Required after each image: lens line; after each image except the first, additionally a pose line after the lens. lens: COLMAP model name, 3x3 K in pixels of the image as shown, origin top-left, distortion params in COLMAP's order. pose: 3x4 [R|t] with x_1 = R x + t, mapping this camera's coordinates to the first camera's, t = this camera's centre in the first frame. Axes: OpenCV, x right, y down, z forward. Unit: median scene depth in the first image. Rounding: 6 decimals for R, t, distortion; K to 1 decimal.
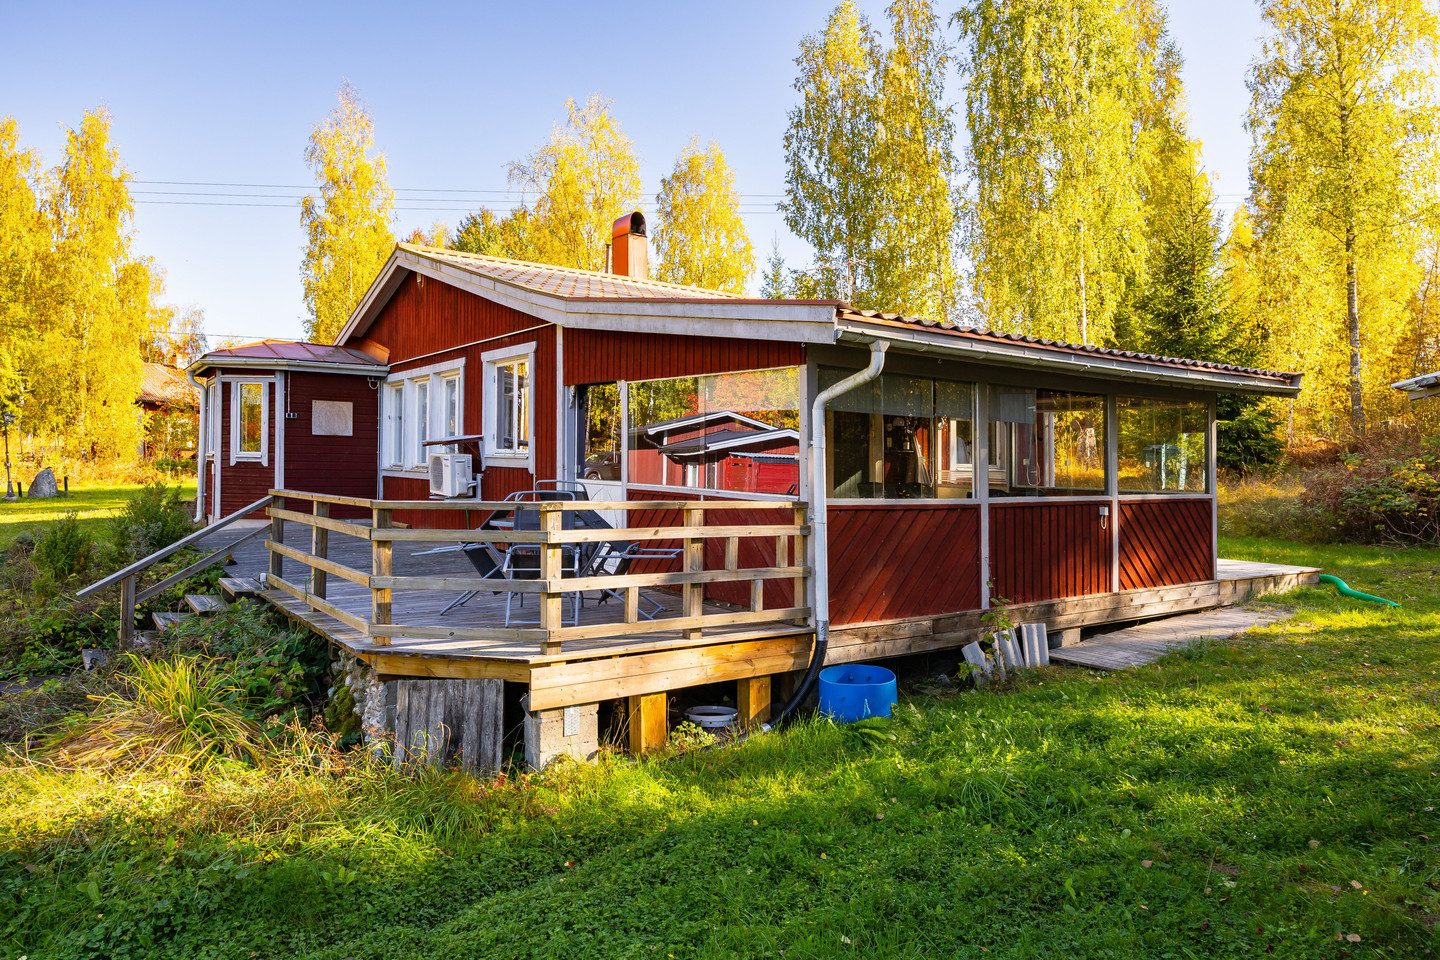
lens RADIAL K [[910.7, 0, 723.3], [0, 910.7, 418.4], [0, 0, 1]] dist [0.005371, 0.001675]
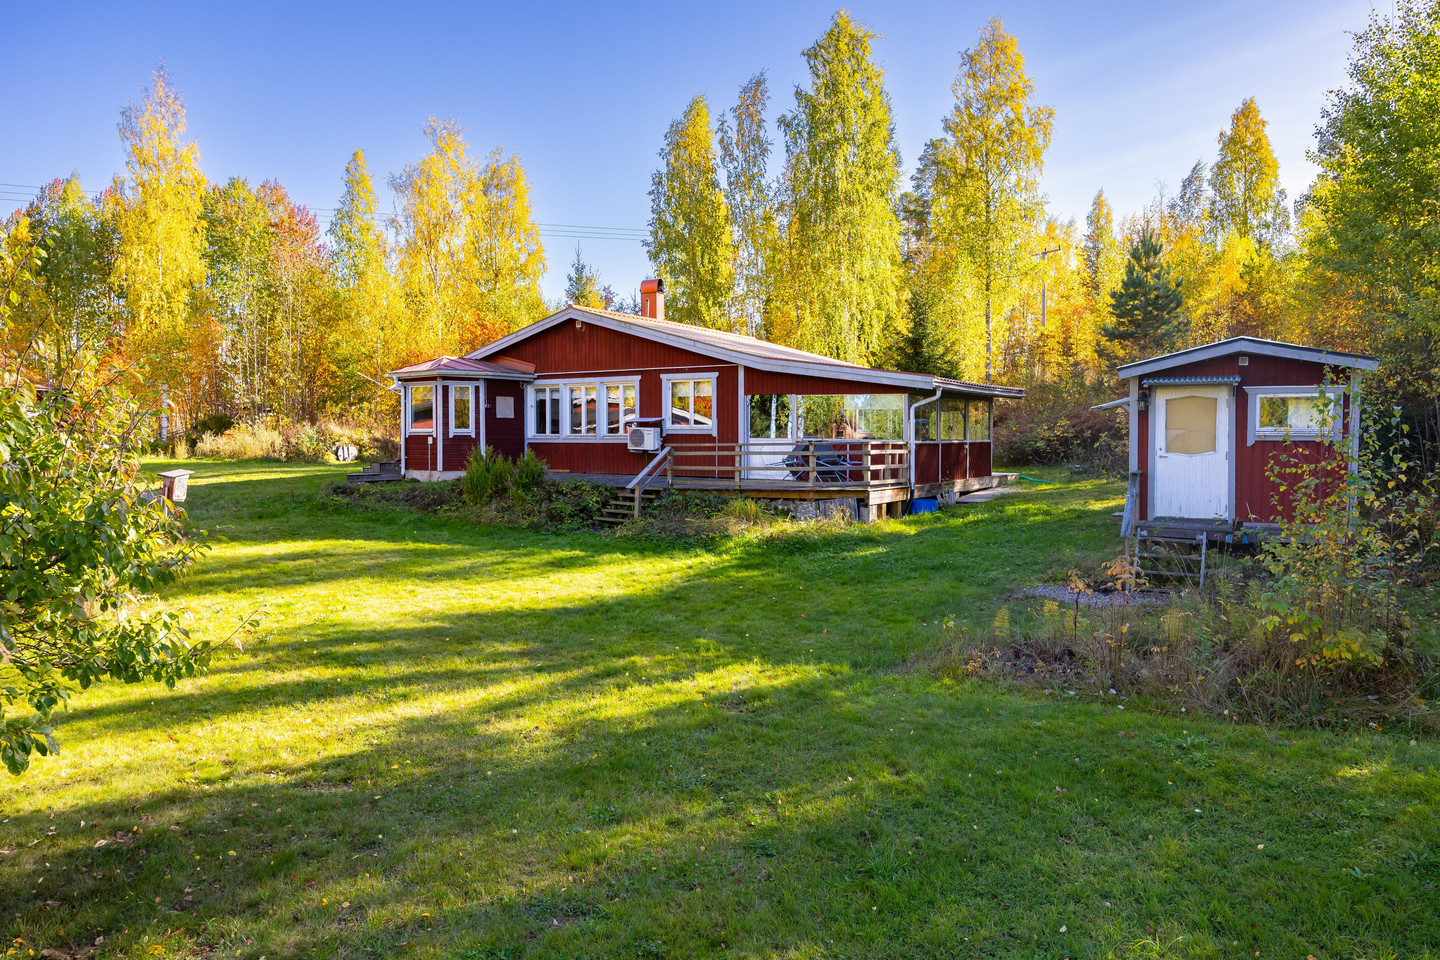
lens RADIAL K [[904.7, 0, 720.0], [0, 904.7, 480.0], [0, 0, 1]] dist [0.004266, 0.001176]
pose [[0.932542, -0.034847, 0.359375, -0.682699], [-0.000555, 0.995192, 0.097941, -0.030964], [-0.361060, -0.091534, 0.928040, -0.659468]]
